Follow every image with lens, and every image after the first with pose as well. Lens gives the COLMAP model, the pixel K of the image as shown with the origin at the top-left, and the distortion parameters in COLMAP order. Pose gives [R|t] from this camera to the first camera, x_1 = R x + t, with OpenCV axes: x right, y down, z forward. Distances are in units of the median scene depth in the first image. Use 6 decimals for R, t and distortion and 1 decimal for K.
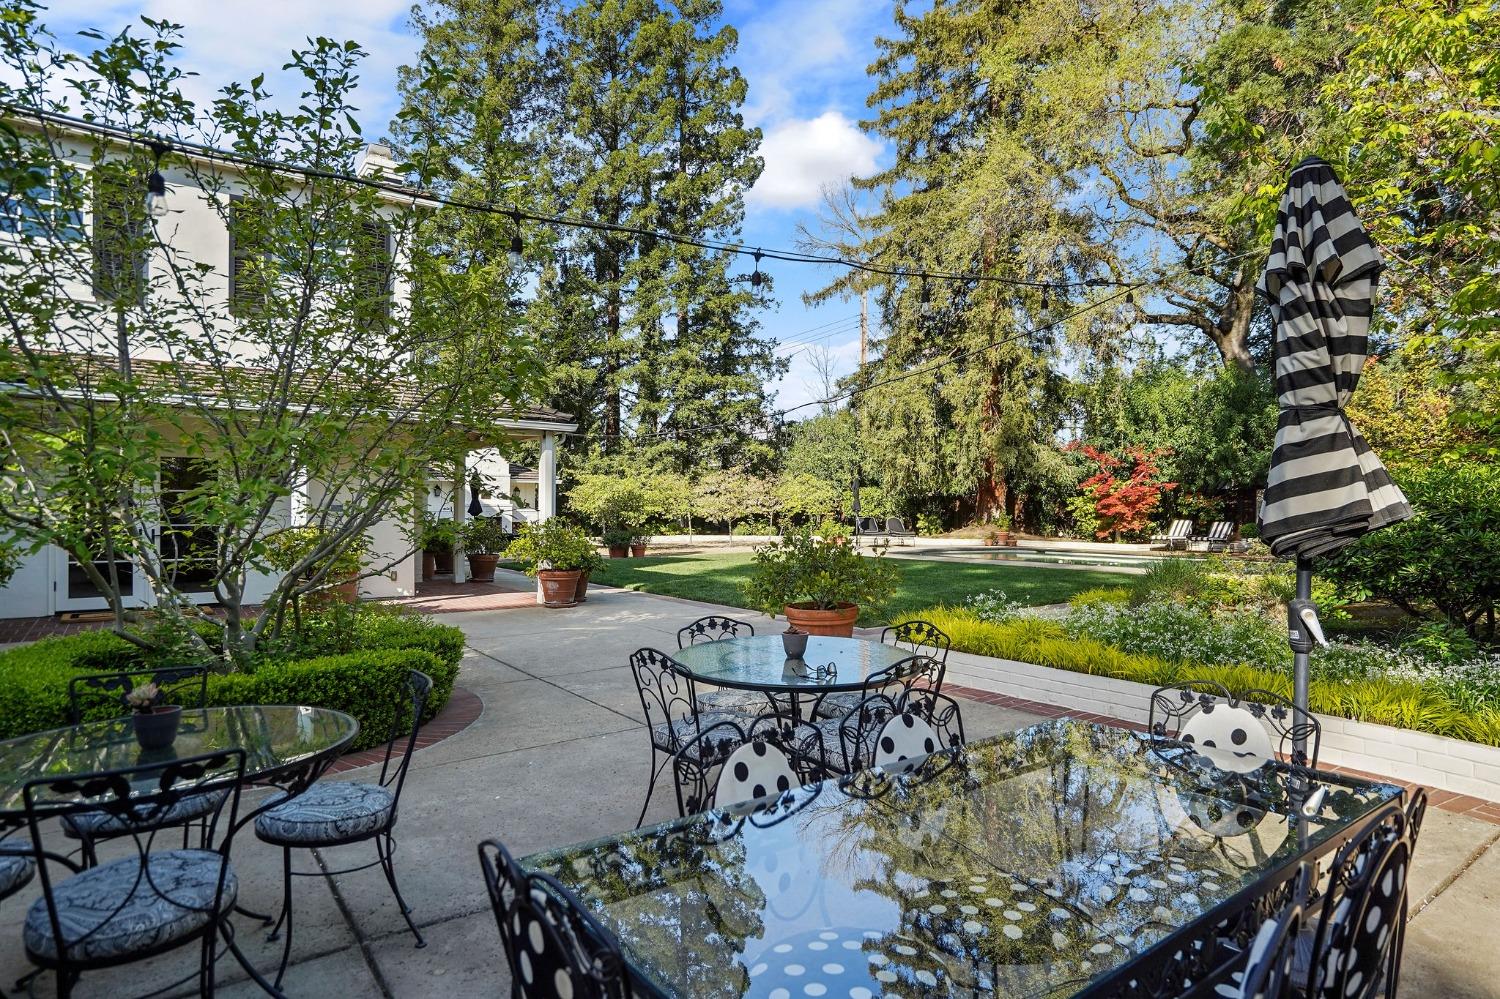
lens RADIAL K [[841.5, 0, 765.8], [0, 841.5, 509.7], [0, 0, 1]] dist [-0.017132, 0.005339]
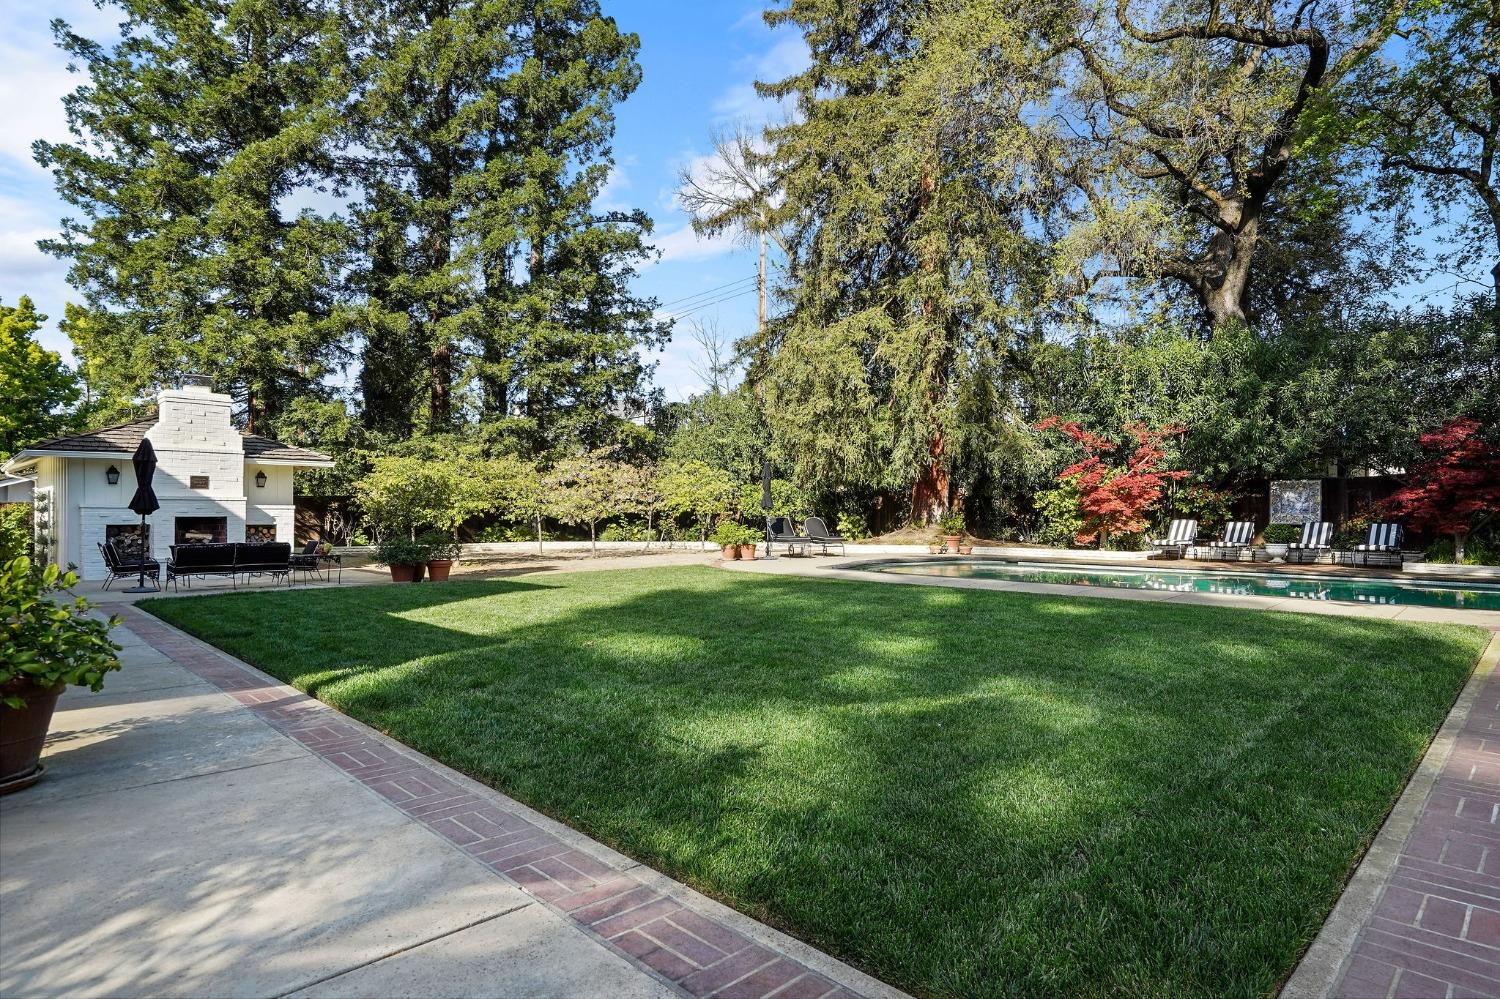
lens RADIAL K [[841.5, 0, 747.4], [0, 841.5, 503.0], [0, 0, 1]] dist [-0.017132, 0.005339]
pose [[0.992718, -0.000034, 0.120465, 0.002456], [0.001243, 0.999950, -0.009961, 0.003708], [-0.120458, 0.010038, 0.992668, 0.250263]]
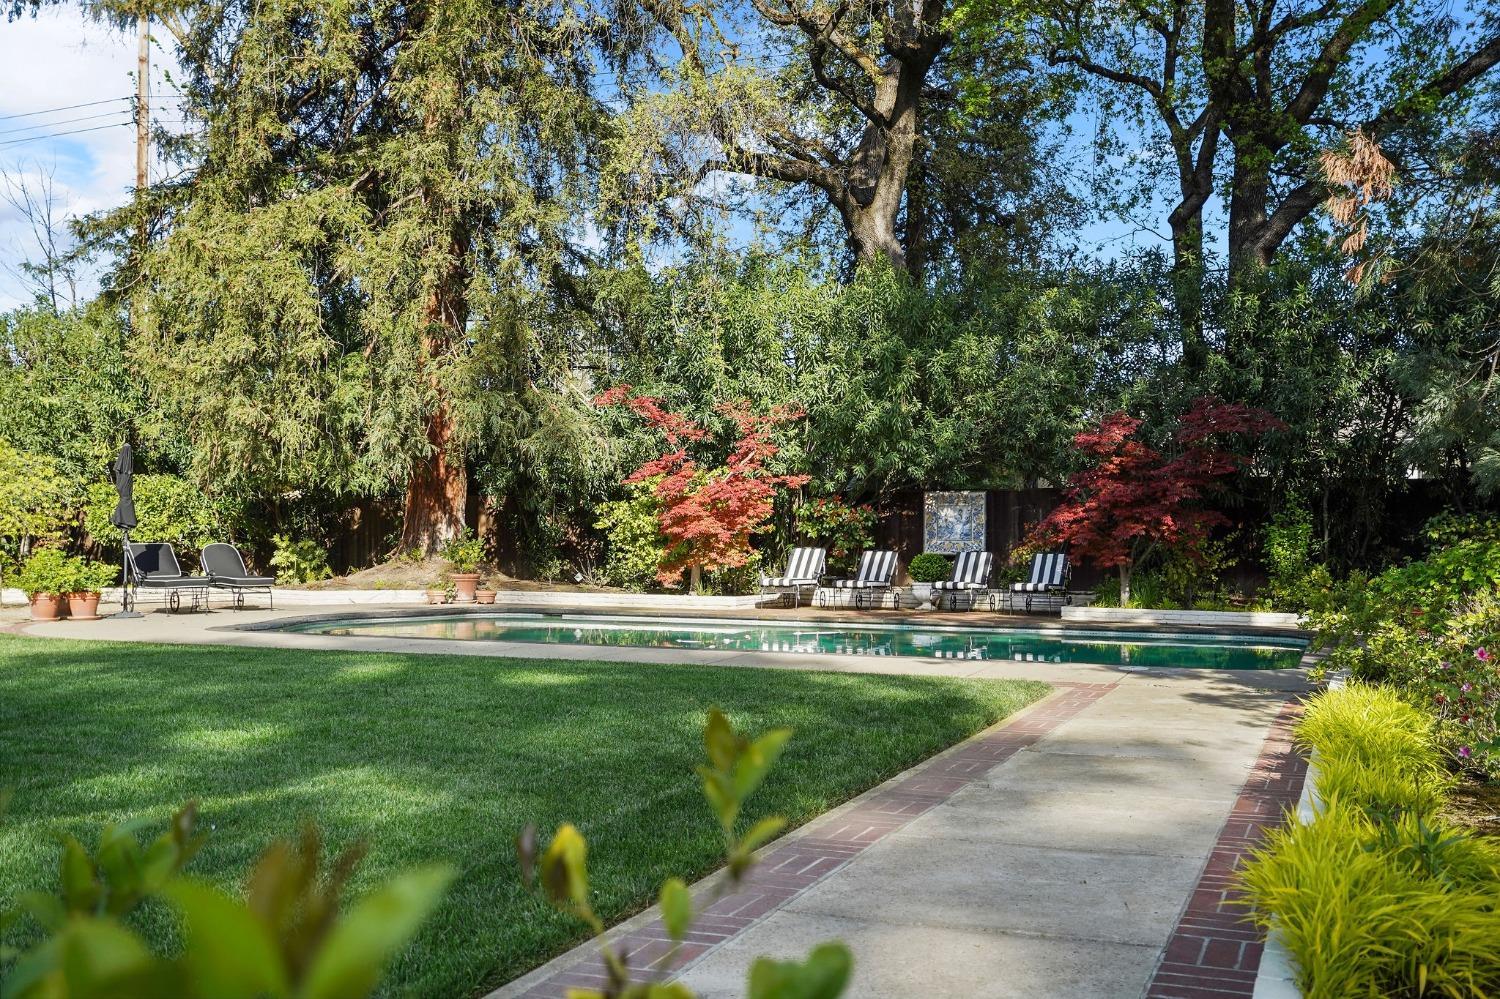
lens RADIAL K [[1463.9, 0, 759.3], [0, 1463.9, 511.2], [0, 0, 1]] dist [0.052789, 0.000000]
pose [[0.869086, 0.010890, 0.494542, 0.018030], [-0.003800, 0.999875, -0.015340, 0.003343], [-0.494647, 0.011453, 0.869019, 0.200388]]
